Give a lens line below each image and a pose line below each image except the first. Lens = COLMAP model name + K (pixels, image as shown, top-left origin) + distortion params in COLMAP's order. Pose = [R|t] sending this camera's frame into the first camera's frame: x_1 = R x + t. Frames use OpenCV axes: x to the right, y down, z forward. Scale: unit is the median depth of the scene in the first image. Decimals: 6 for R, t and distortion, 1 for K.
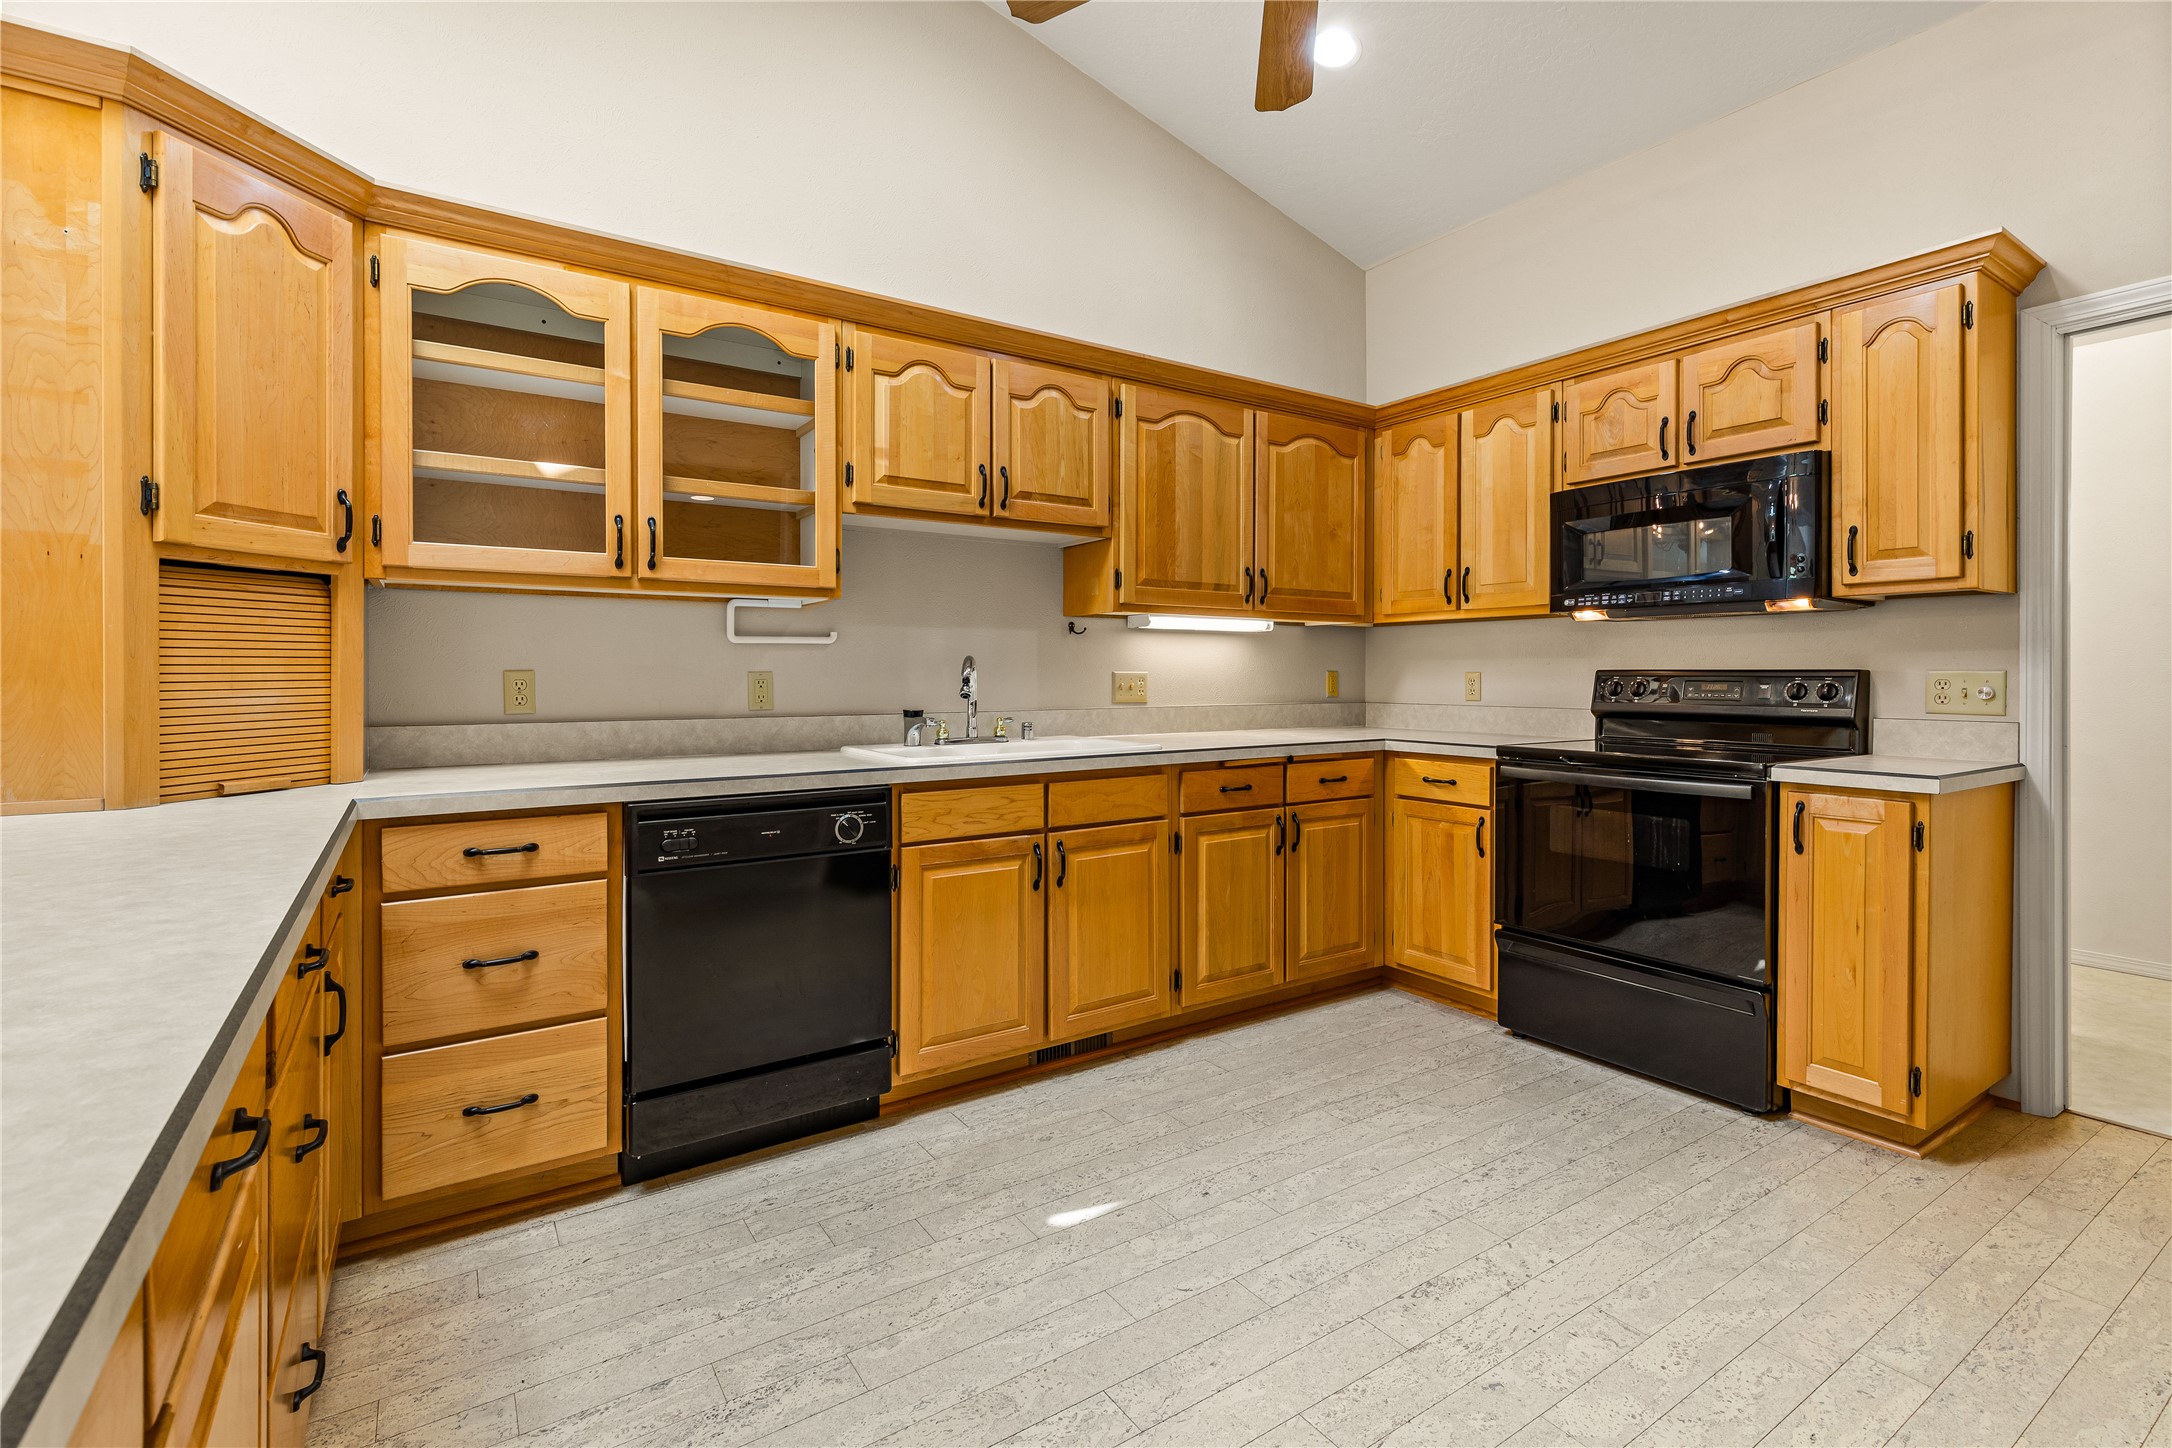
lens RADIAL K [[1005.2, 0, 1092.6], [0, 1005.2, 682.9], [0, 0, 1]] dist [0.010680, -0.001536]
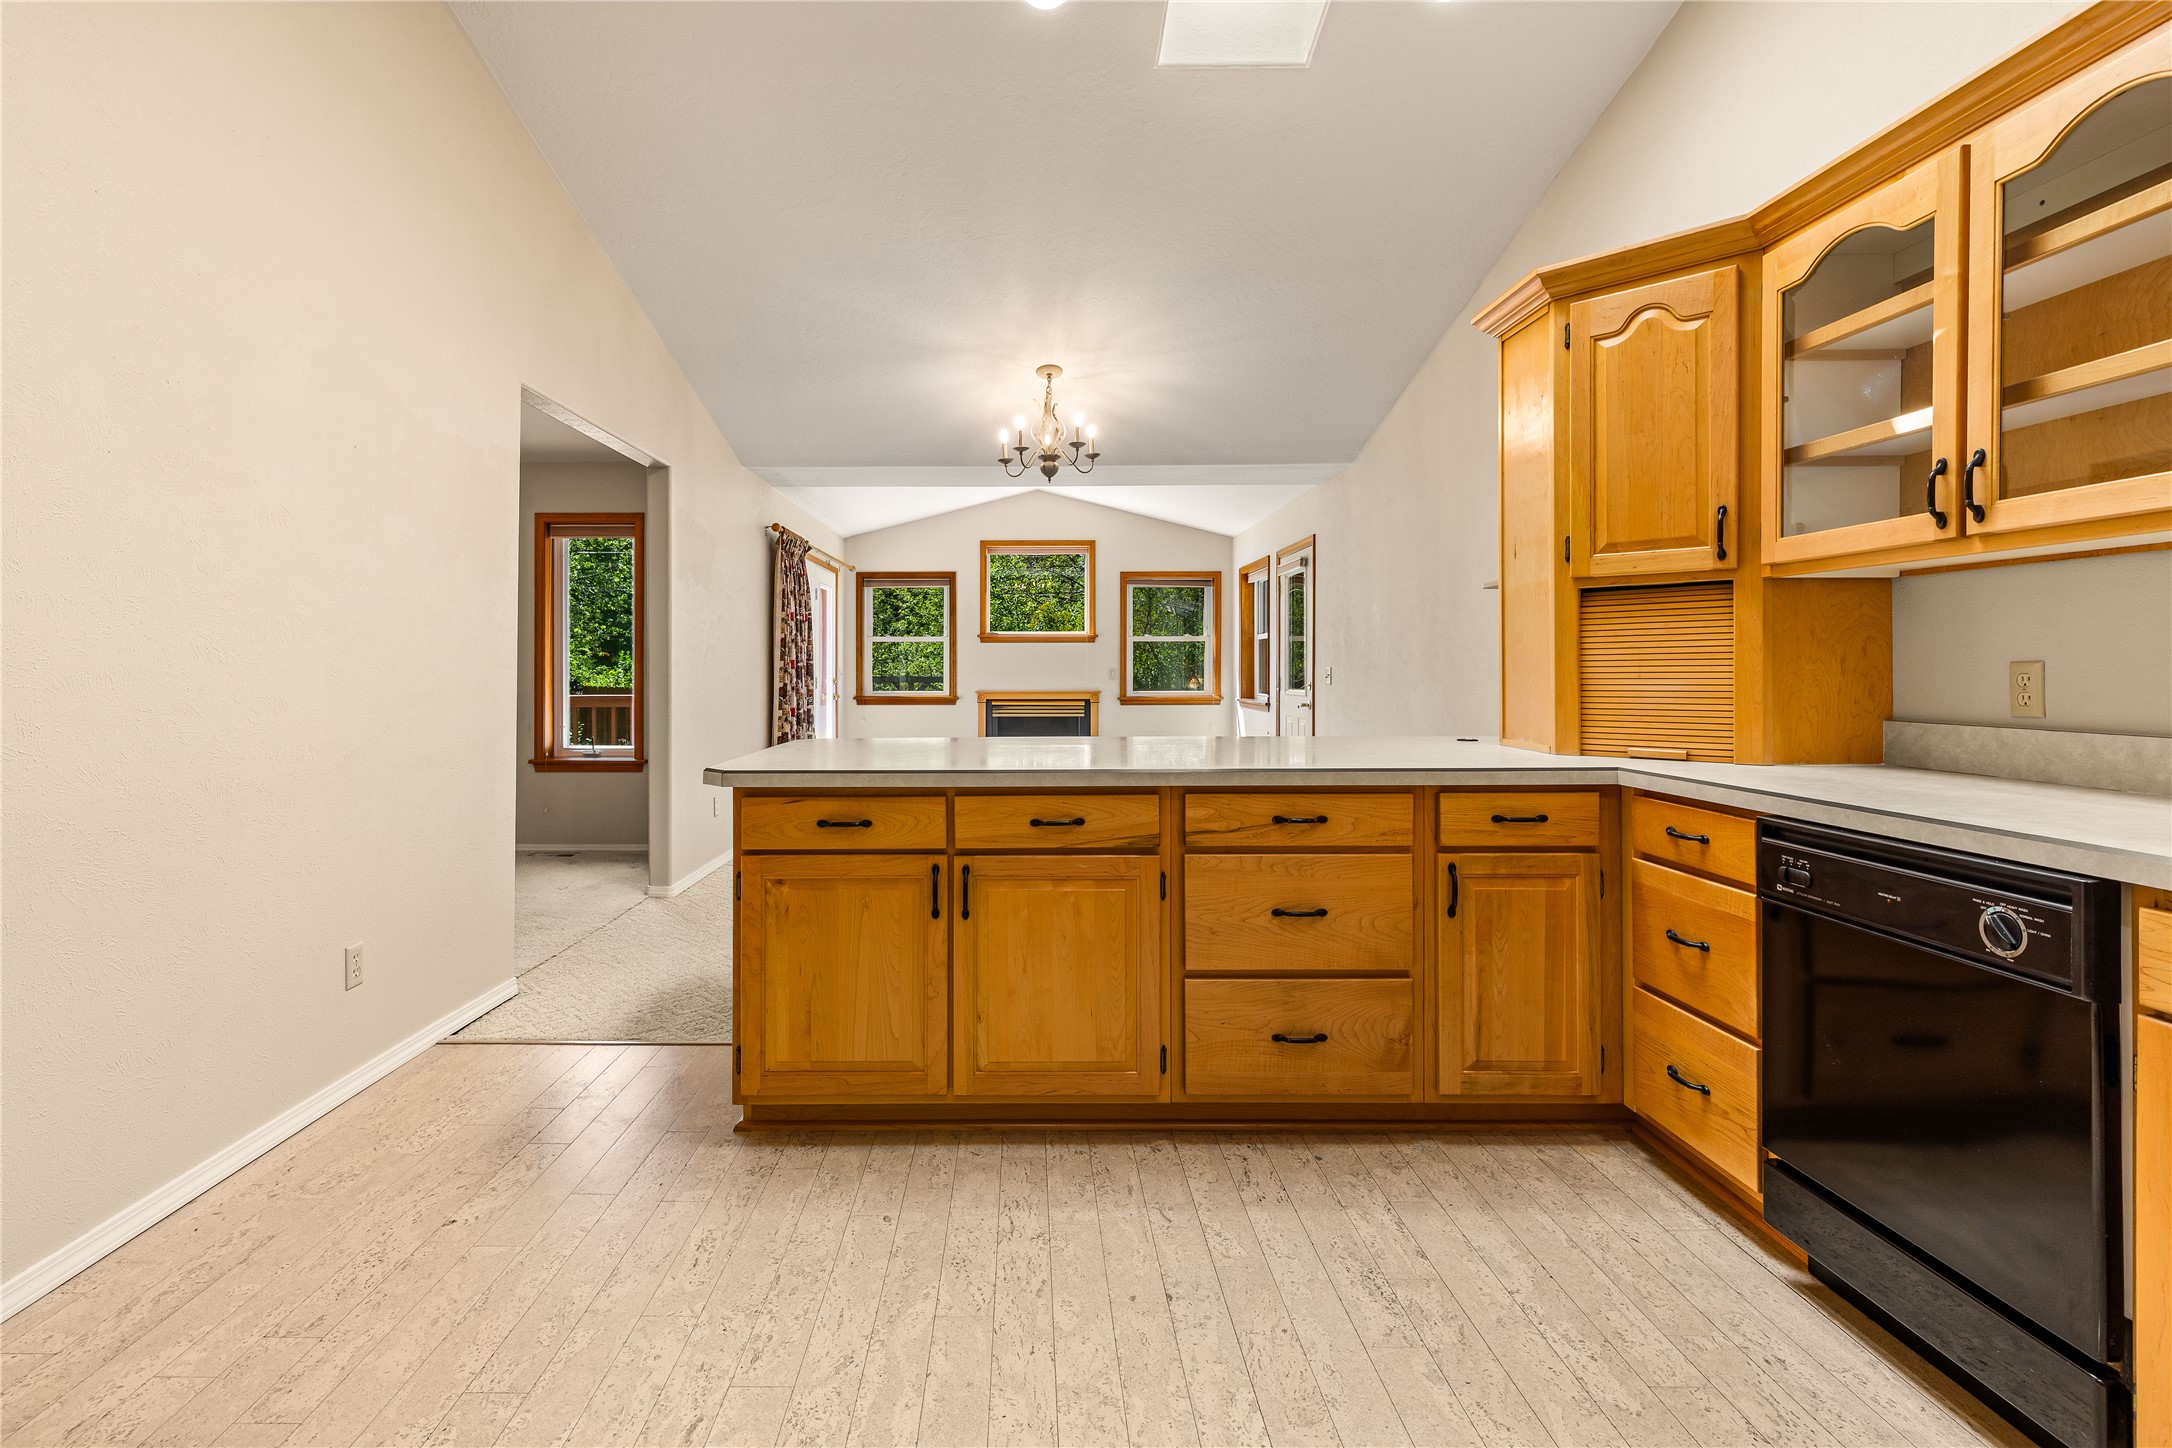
lens RADIAL K [[1005.2, 0, 1008.0], [0, 1005.2, 671.8], [0, 0, 1]] dist [0.010680, -0.001536]
pose [[-0.569938, 0.004960, -0.821673, 0.497797], [-0.004352, 0.999950, 0.009055, -0.007776], [0.821676, 0.008737, -0.569887, 0.750629]]
